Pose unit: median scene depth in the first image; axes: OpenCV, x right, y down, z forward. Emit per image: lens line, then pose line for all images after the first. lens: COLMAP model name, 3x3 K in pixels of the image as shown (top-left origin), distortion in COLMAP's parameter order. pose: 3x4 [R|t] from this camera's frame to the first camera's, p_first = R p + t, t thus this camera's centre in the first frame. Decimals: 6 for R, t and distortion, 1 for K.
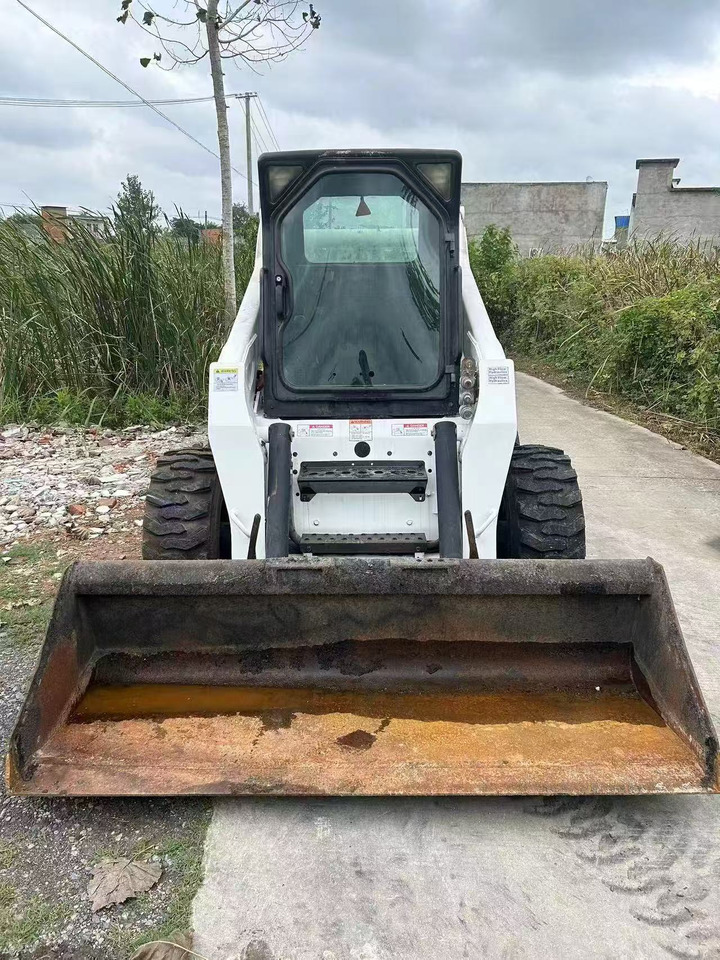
lens RADIAL K [[637.0, 0, 360.0], [0, 637.0, 480.0], [0, 0, 1]] dist [0.054629, -0.050928]
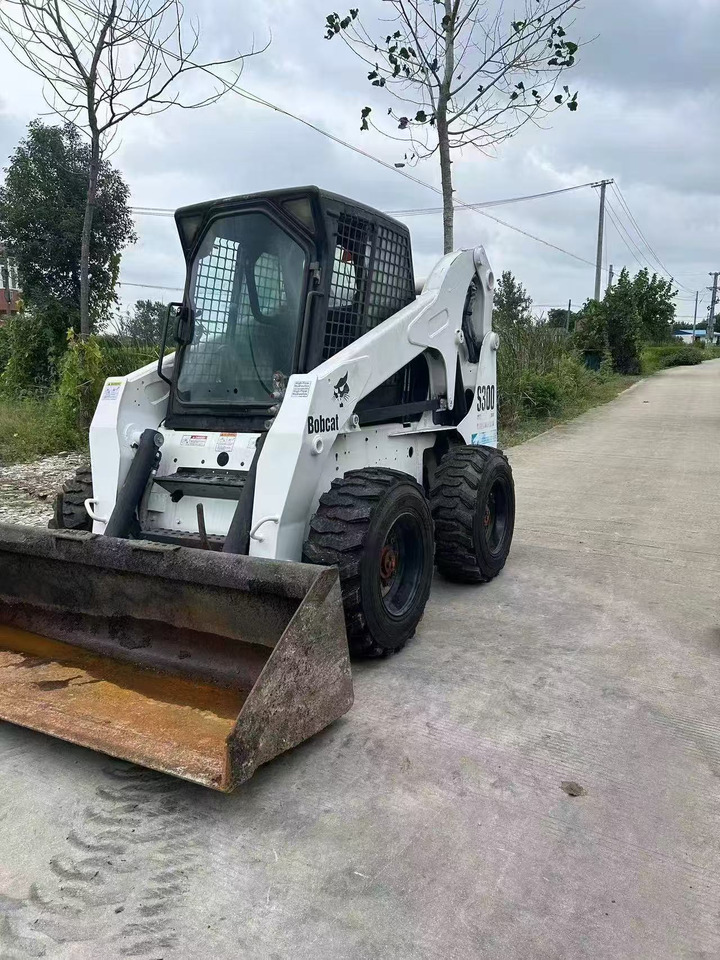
lens RADIAL K [[636.9, 0, 359.8], [0, 636.9, 498.8], [0, 0, 1]] dist [0.047696, -0.046790]
pose [[0.899409, 0.080118, -0.429702, 0.810496], [-0.117612, 0.991161, -0.061371, 0.069561], [0.420987, 0.105736, 0.900883, 0.139848]]
